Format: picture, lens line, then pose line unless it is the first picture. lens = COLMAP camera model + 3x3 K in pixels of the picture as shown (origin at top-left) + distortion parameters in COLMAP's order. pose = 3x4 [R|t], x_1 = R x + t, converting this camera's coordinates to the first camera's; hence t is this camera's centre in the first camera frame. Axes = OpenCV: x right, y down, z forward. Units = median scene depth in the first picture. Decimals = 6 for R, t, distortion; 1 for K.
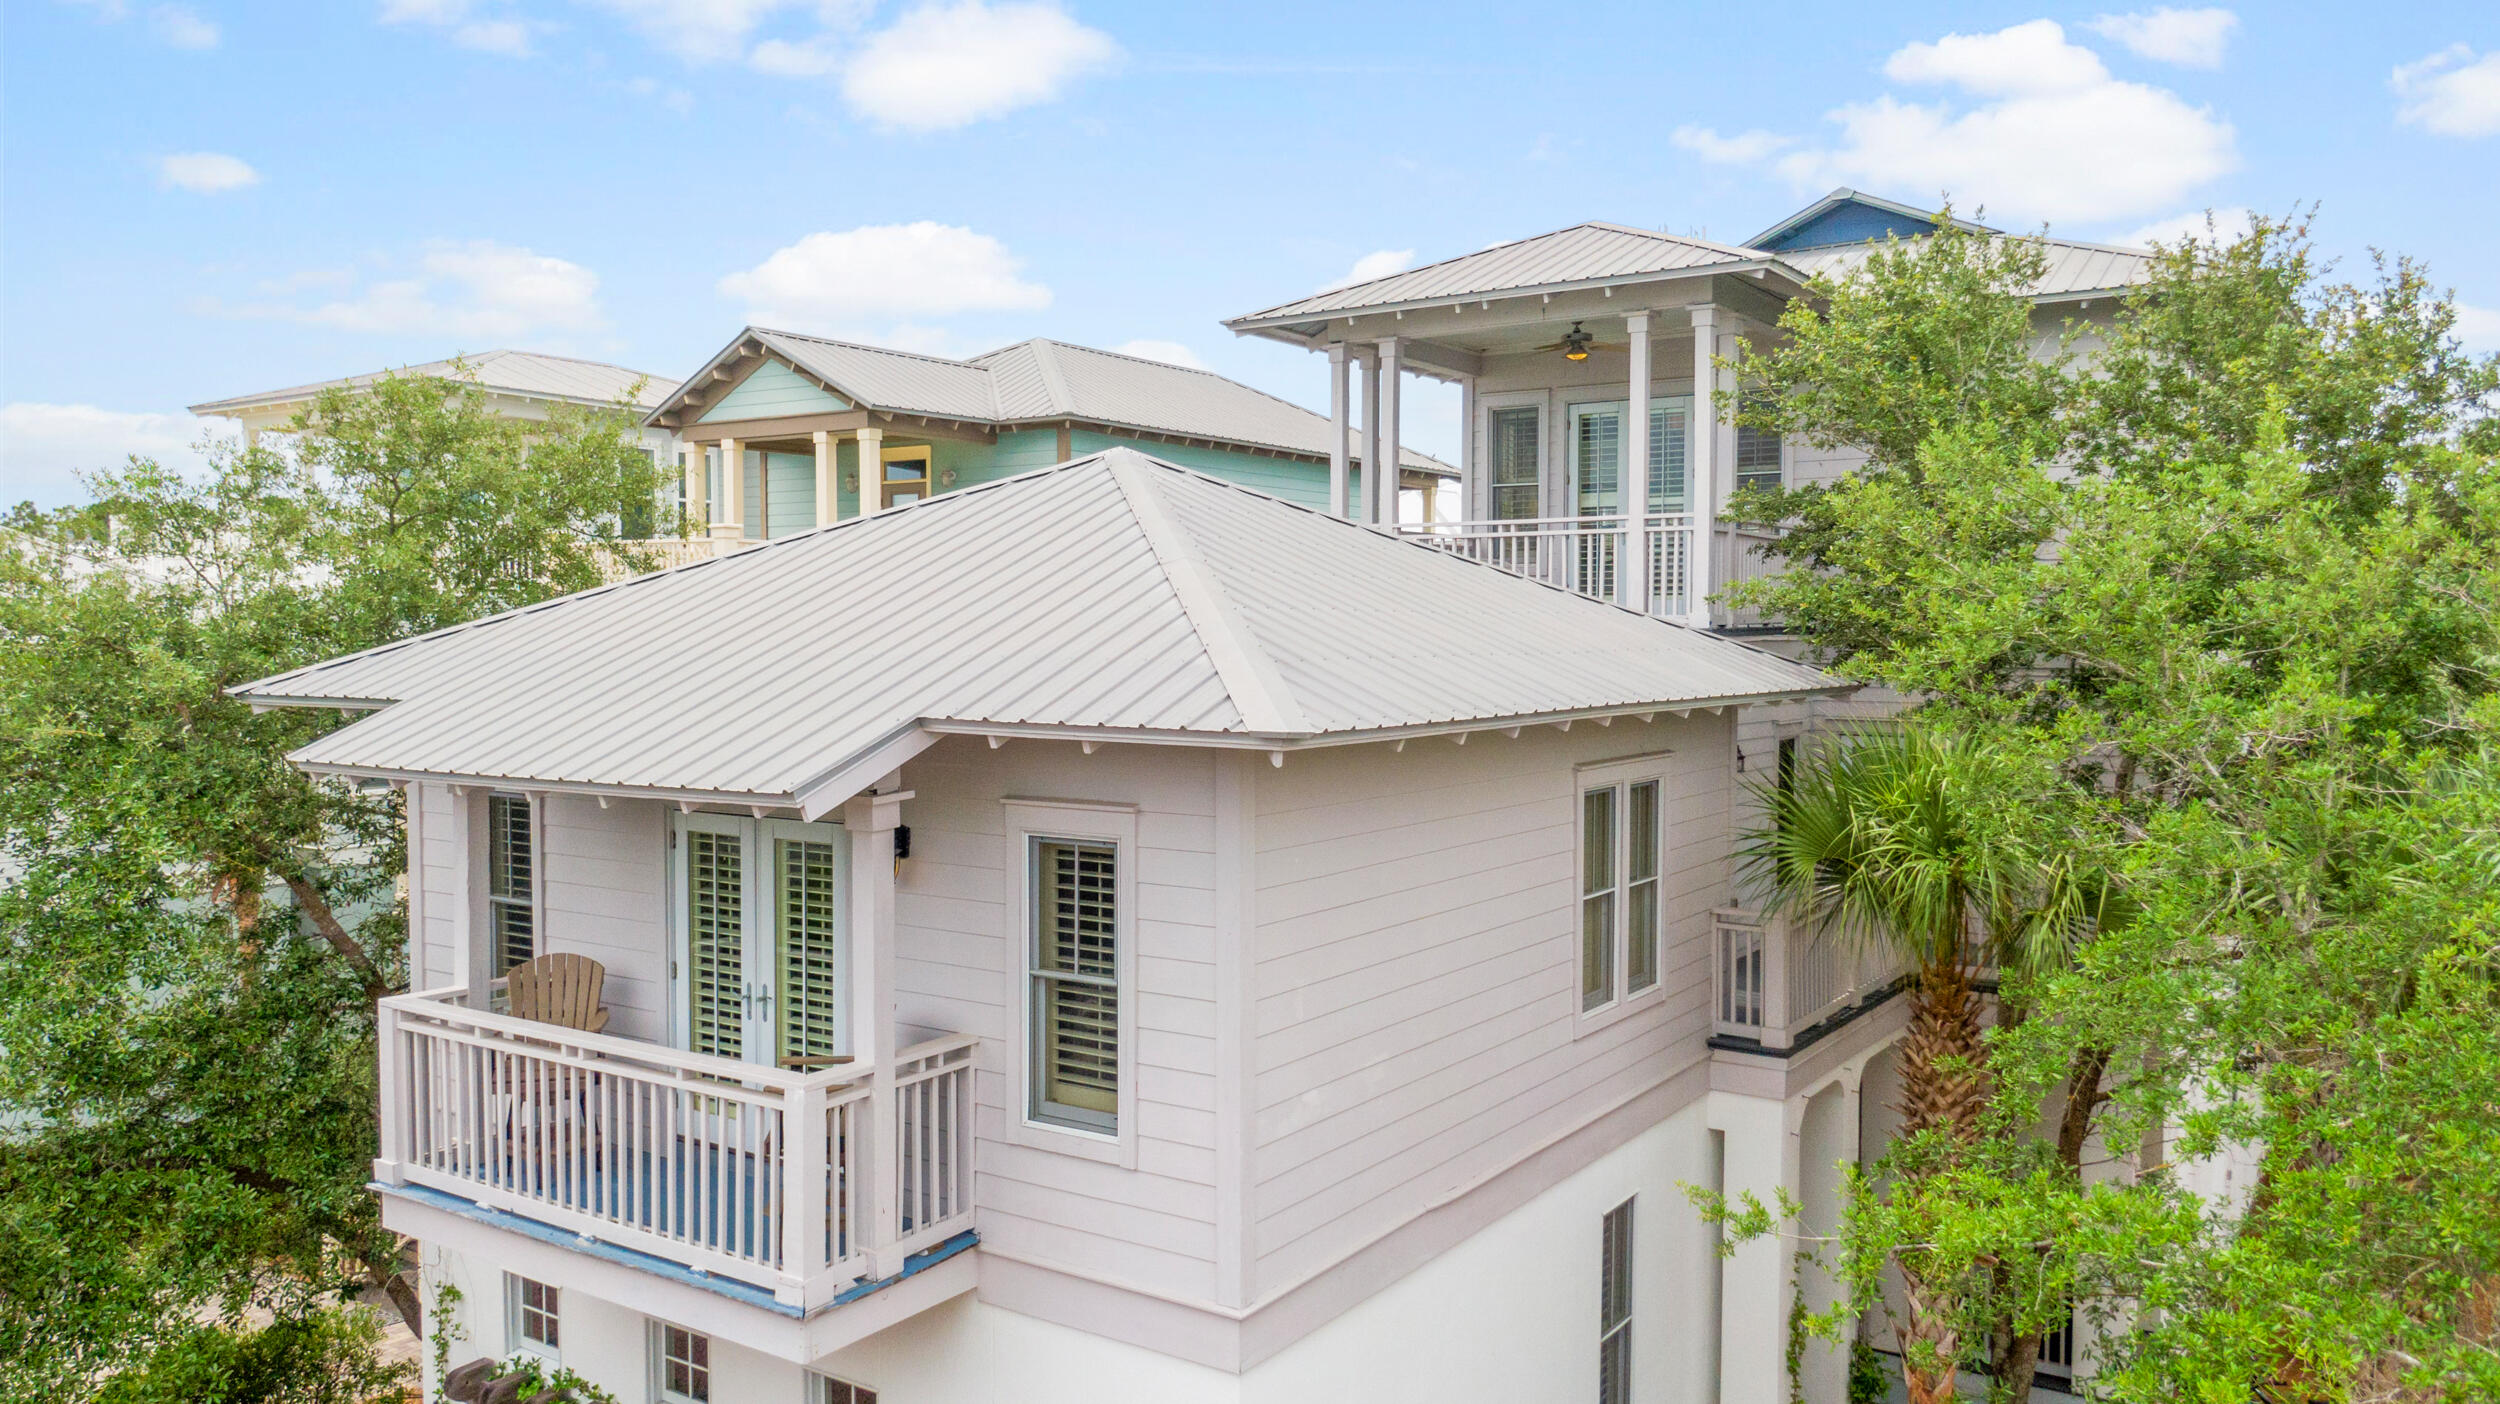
lens RADIAL K [[1789.8, 0, 1246.7], [0, 1789.8, 702.7], [0, 0, 1]] dist [0.063482, -0.096799]
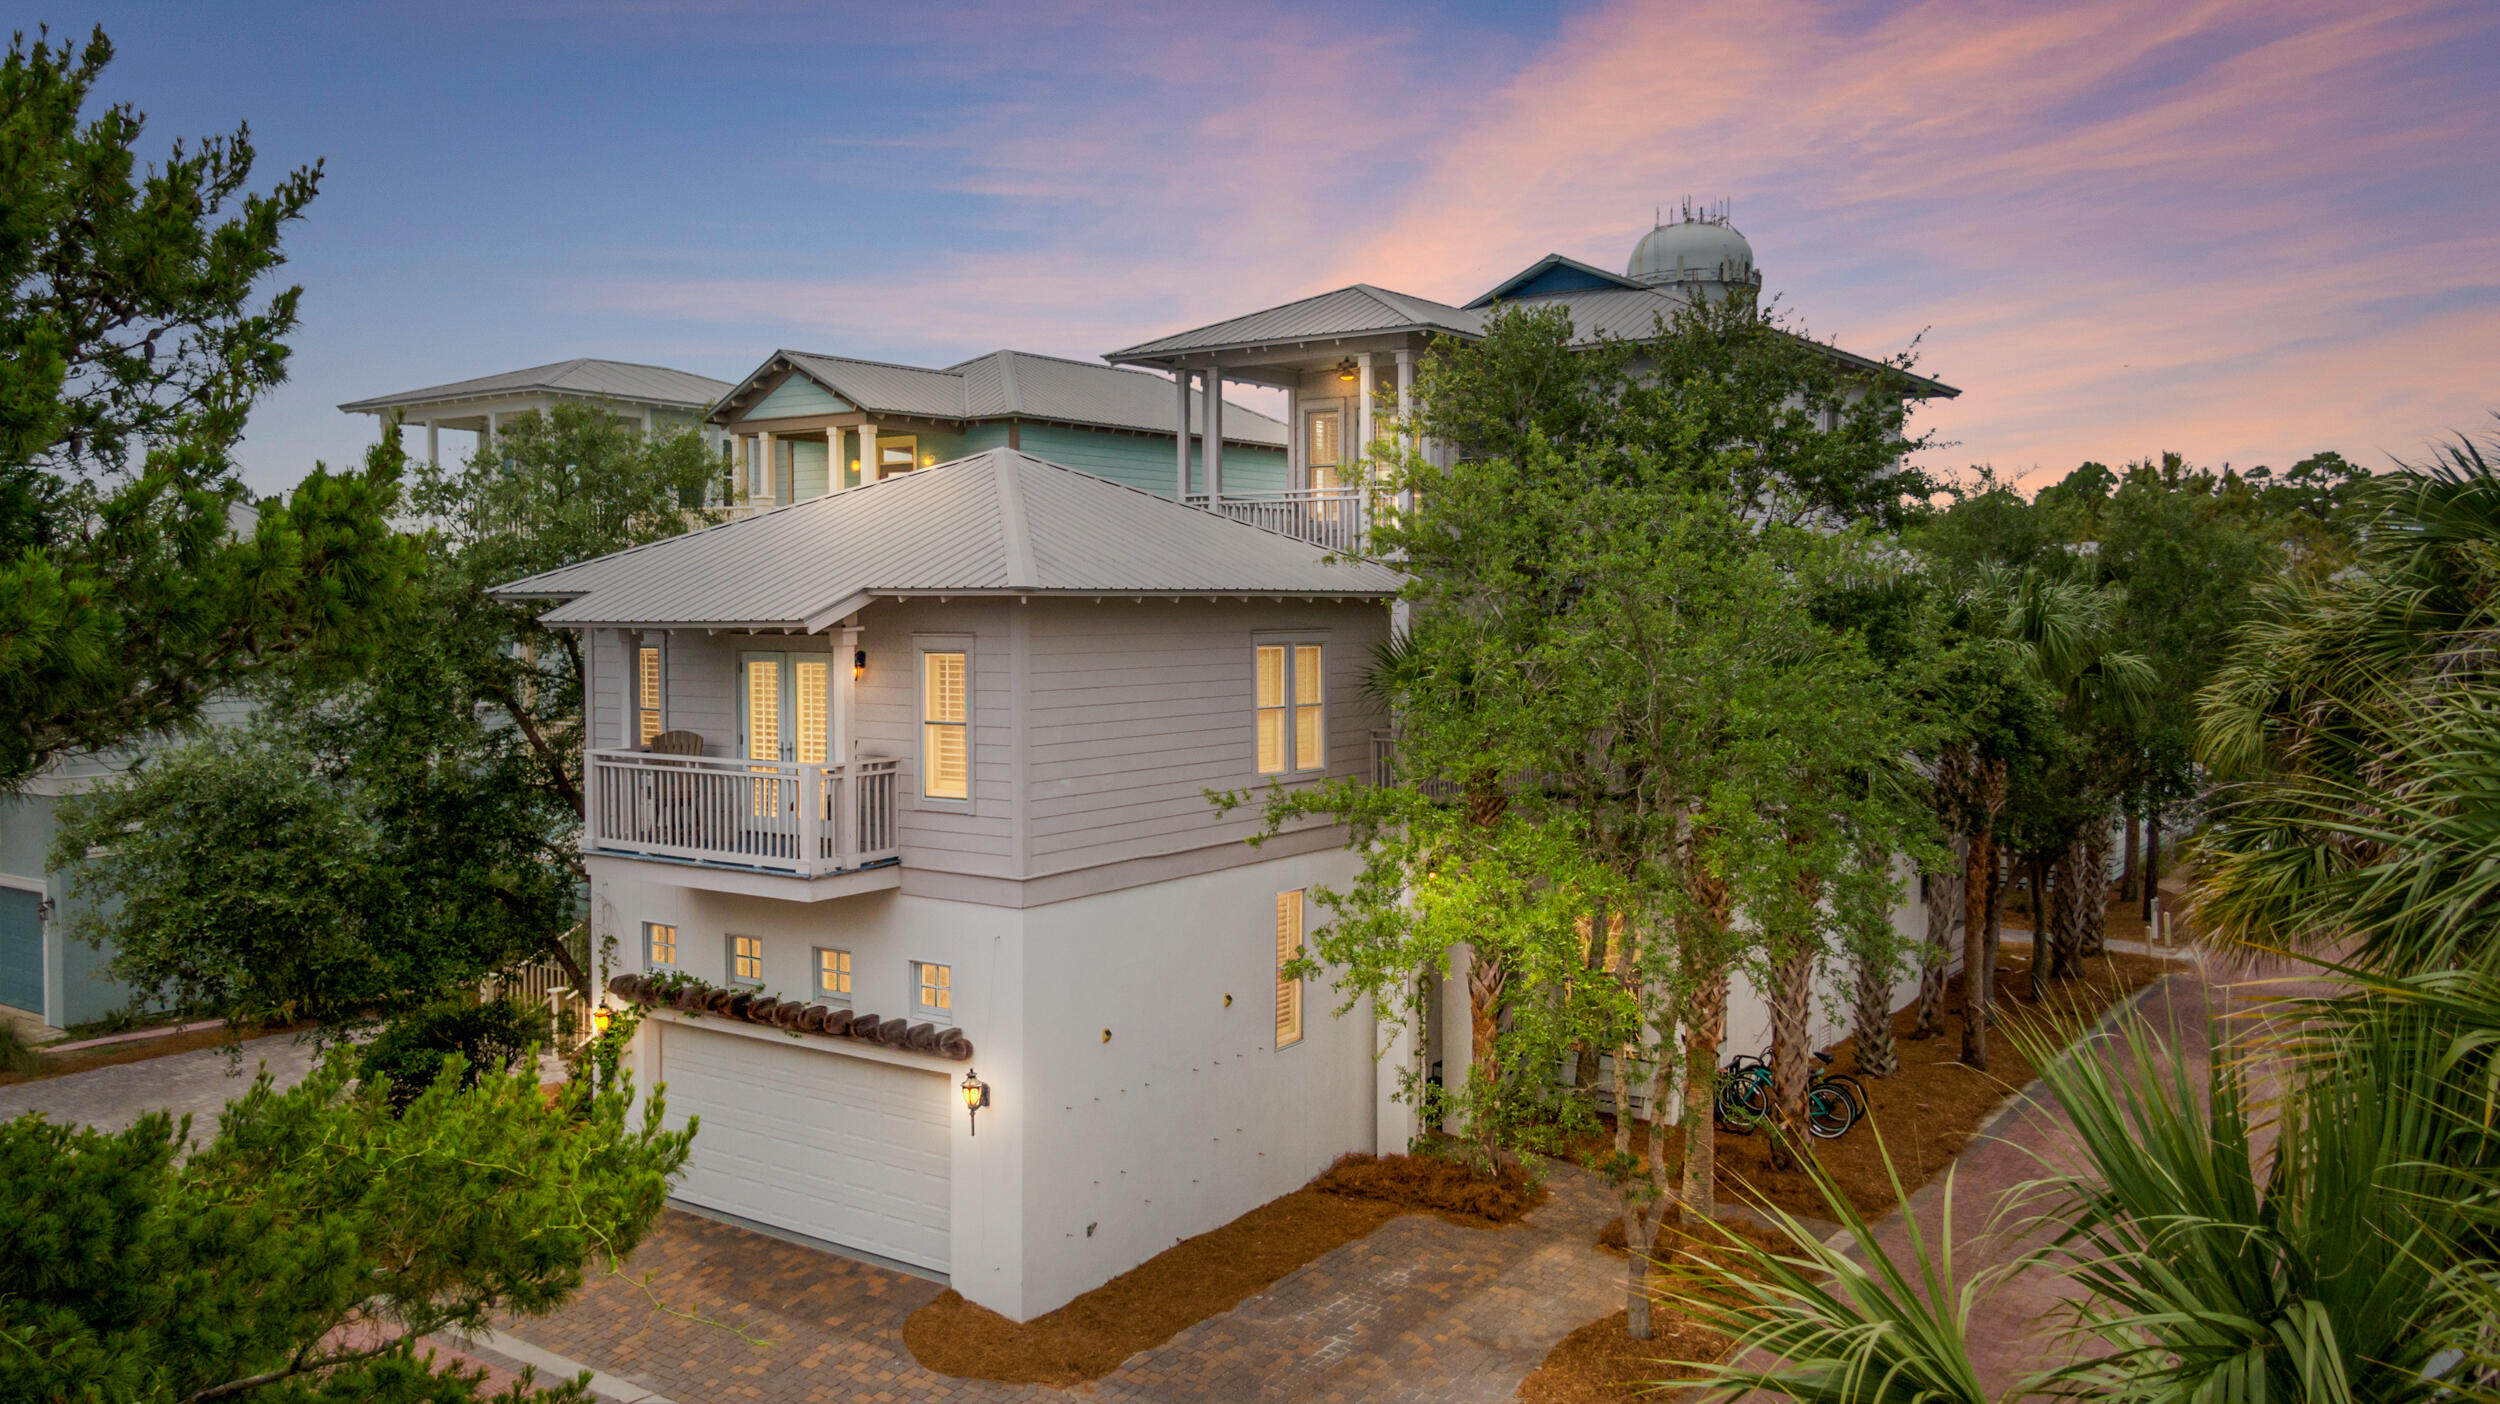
lens RADIAL K [[1898.8, 0, 1256.5], [0, 1898.8, 669.1], [0, 0, 1]] dist [0.015299, -0.004888]
pose [[0.999753, -0.002351, -0.022103, 0.176003], [0.002159, 0.999960, -0.008724, 0.069061], [0.022123, 0.008674, 0.999718, -0.652676]]
